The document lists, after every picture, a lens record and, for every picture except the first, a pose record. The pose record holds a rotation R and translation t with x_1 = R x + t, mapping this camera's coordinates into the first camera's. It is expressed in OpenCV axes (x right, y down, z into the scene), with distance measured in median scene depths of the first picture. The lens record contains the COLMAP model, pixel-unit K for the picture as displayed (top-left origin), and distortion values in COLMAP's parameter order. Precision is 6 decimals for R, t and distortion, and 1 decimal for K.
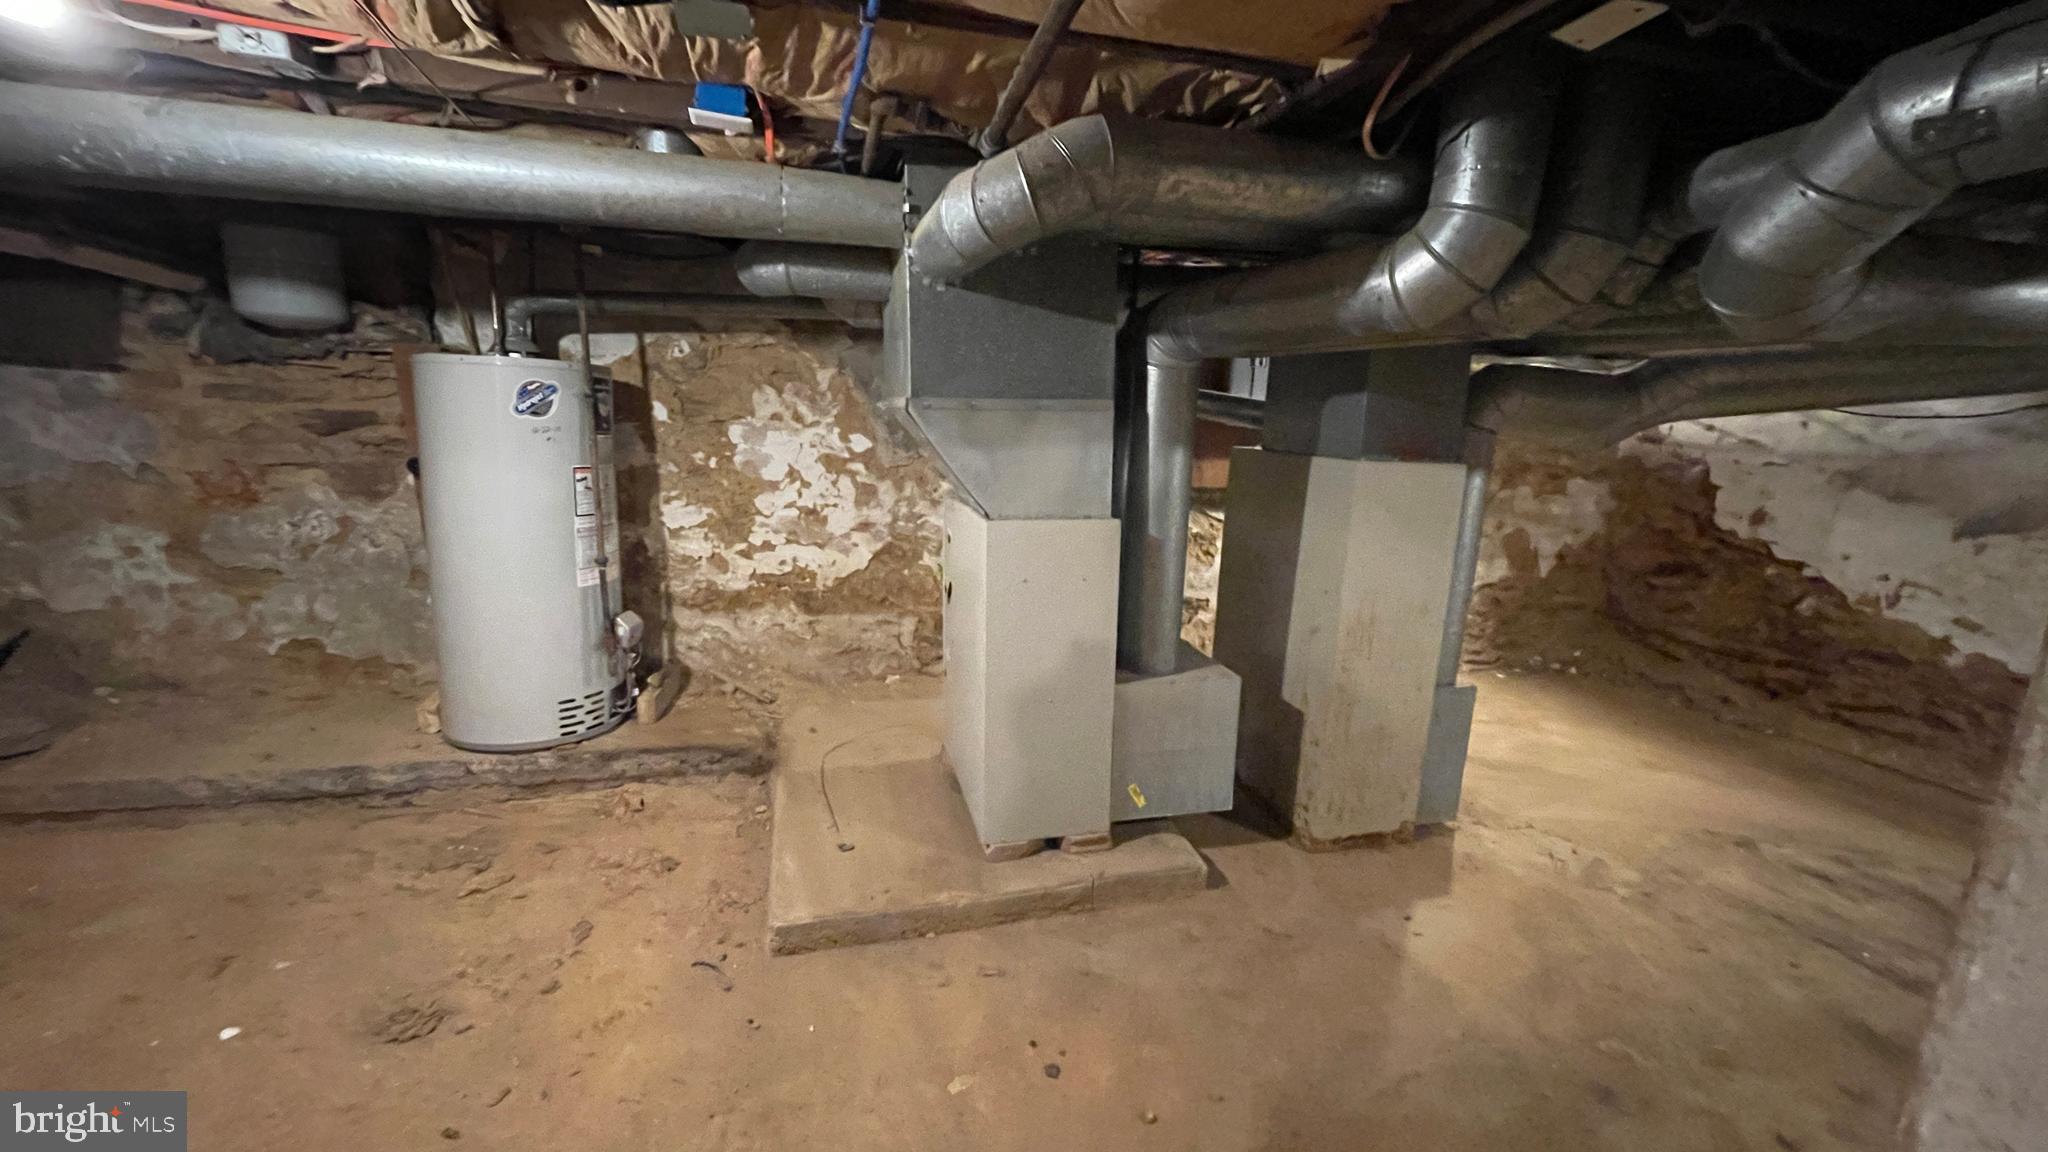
lens RADIAL K [[820.9, 0, 1025.0], [0, 820.9, 574.7], [0, 0, 1]] dist [-0.005298, 0.001248]
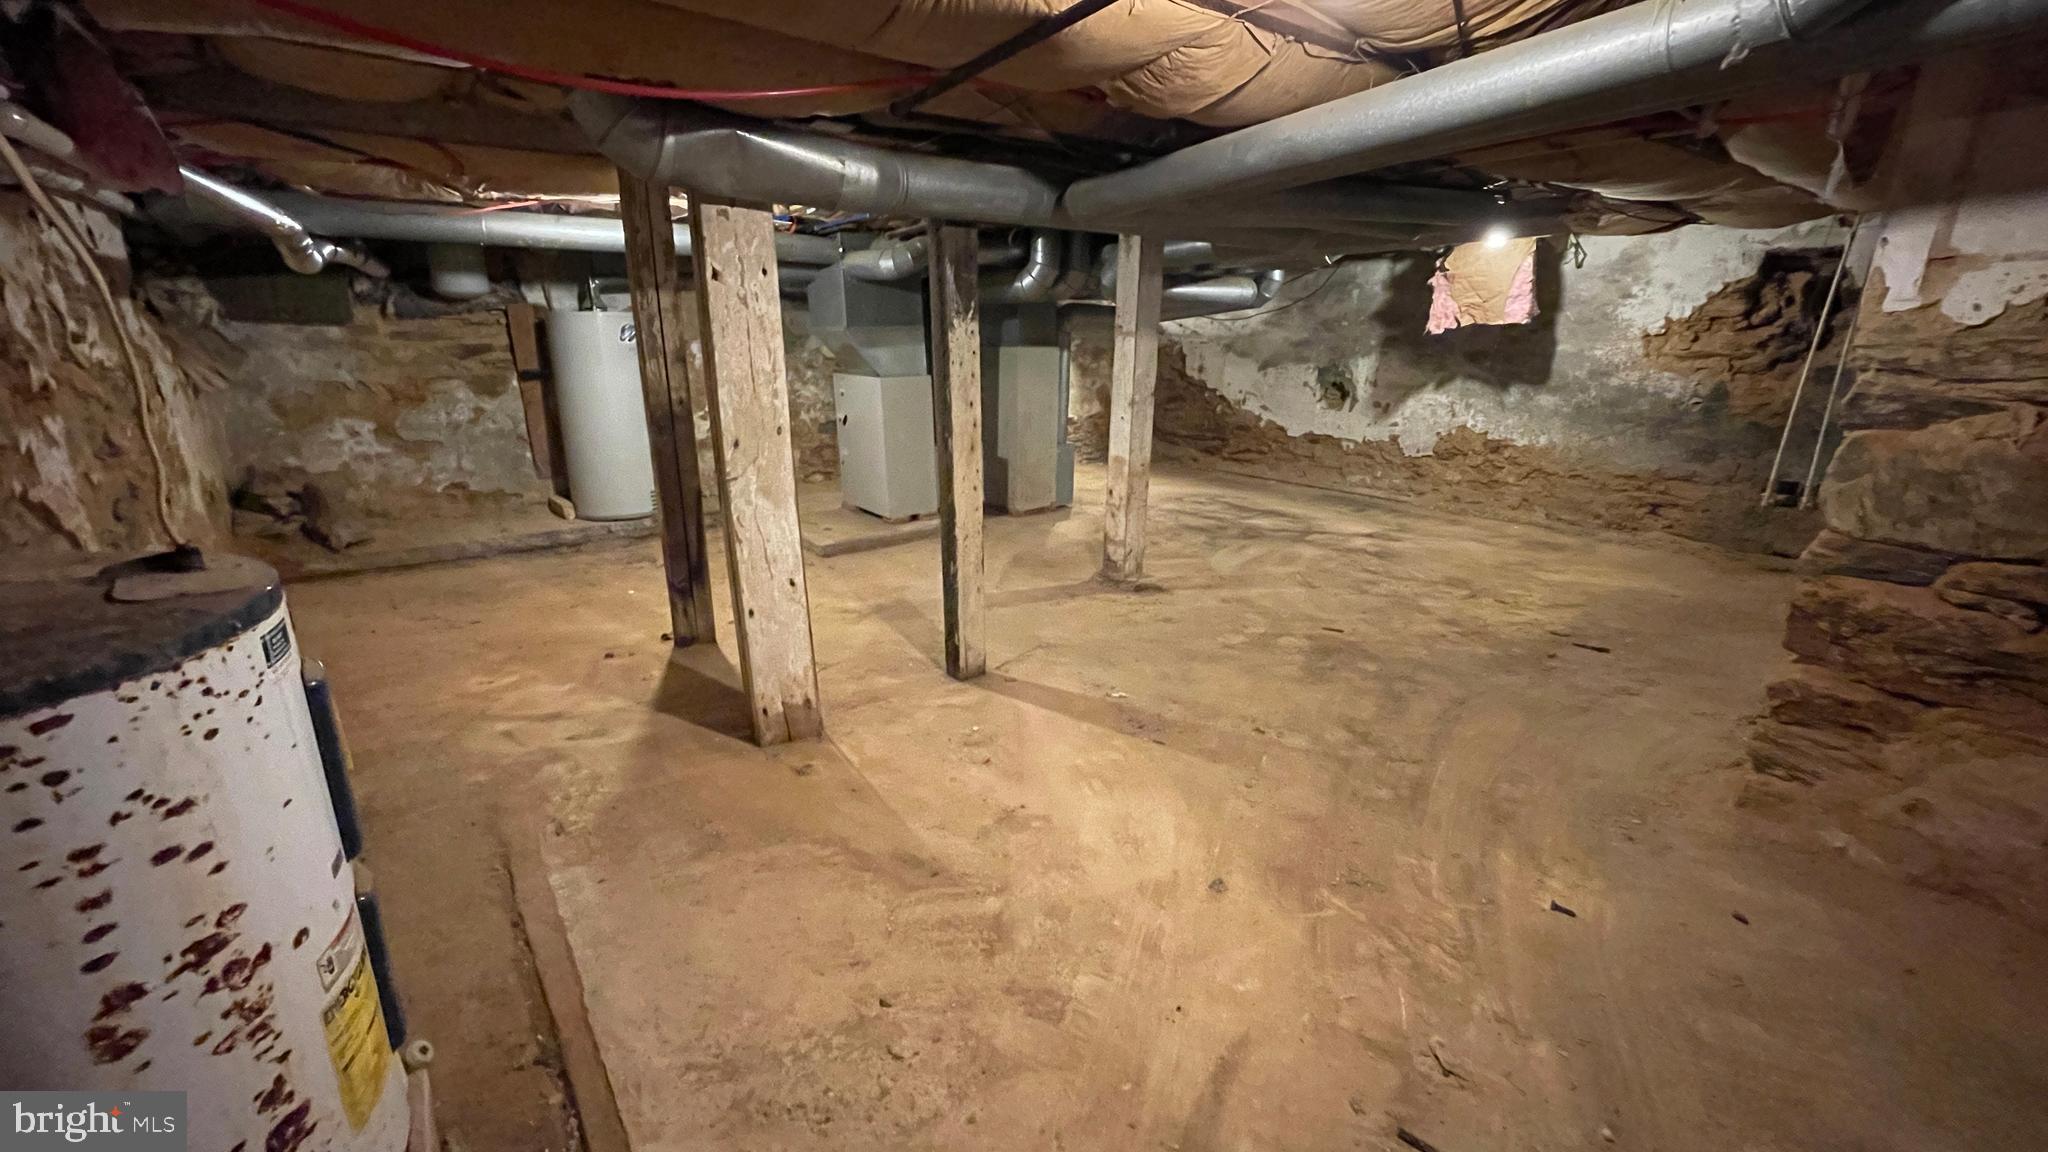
lens RADIAL K [[820.9, 0, 1018.3], [0, 820.9, 580.0], [0, 0, 1]] dist [-0.005298, 0.001248]
pose [[0.928028, -0.140935, 0.344821, -0.430569], [0.101581, 0.986330, 0.129745, 0.185267], [-0.358393, -0.085380, 0.929658, -1.073786]]
